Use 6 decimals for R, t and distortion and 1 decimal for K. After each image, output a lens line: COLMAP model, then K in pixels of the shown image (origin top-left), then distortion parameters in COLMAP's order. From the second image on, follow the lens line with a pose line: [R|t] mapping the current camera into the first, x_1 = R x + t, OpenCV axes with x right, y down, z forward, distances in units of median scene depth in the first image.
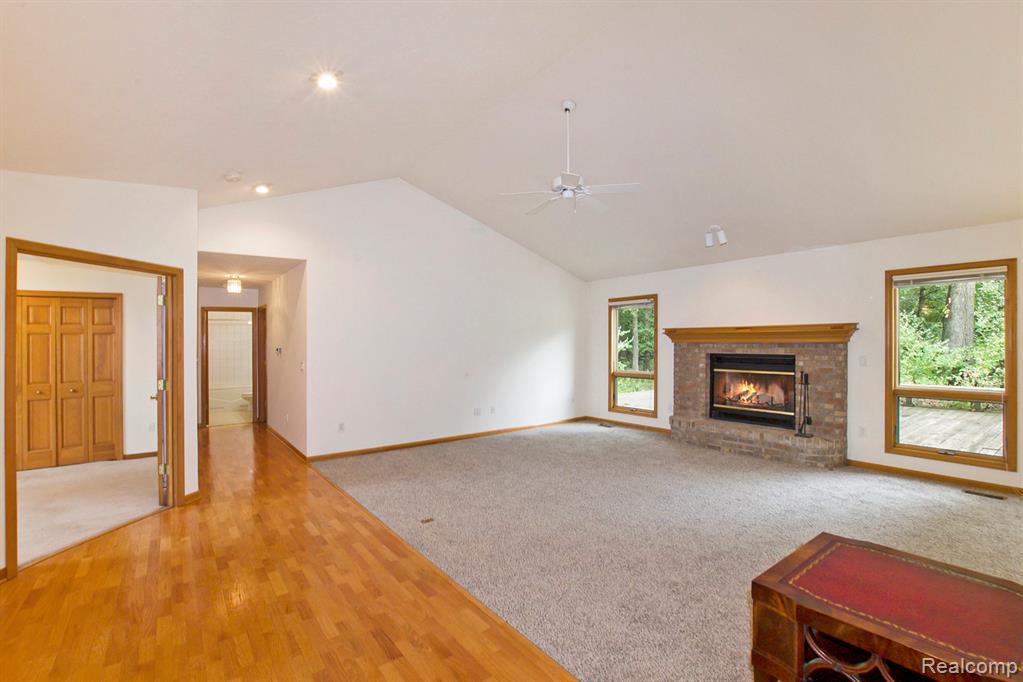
lens RADIAL K [[460.0, 0, 504.1], [0, 460.0, 341.5], [0, 0, 1]] dist [-0.025235, 0.000029]
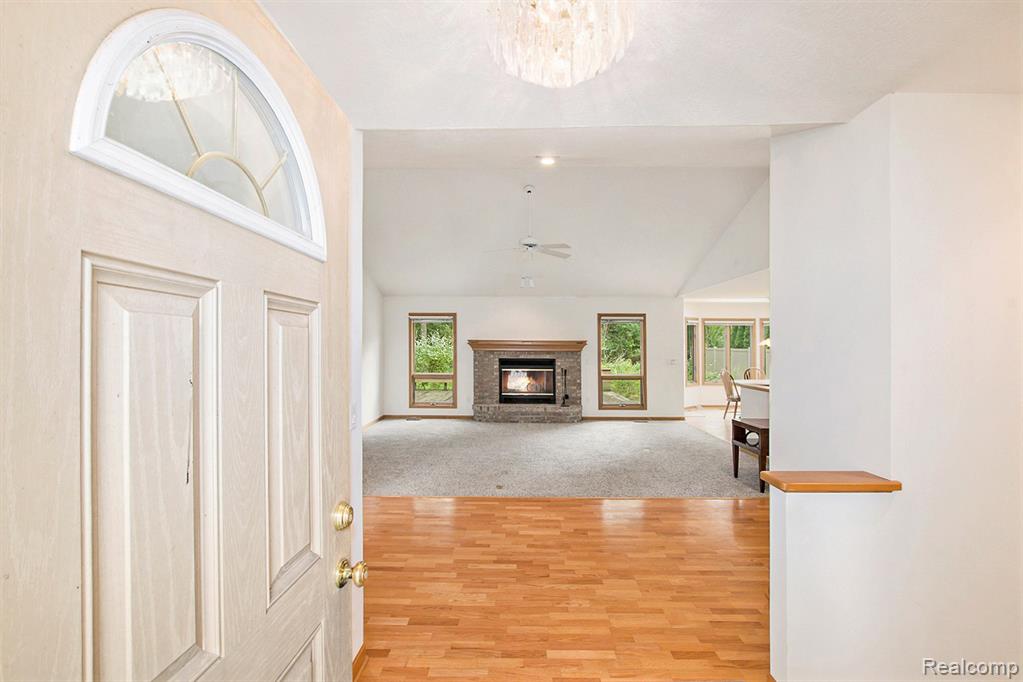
lens RADIAL K [[449.7, 0, 508.9], [0, 449.7, 354.2], [0, 0, 1]] dist [-0.021312, 0.000297]
pose [[0.605958, 0.001475, 0.795496, -0.716744], [-0.011779, 0.999905, 0.007118, 0.003452], [-0.795410, -0.013683, 0.605918, 0.131773]]
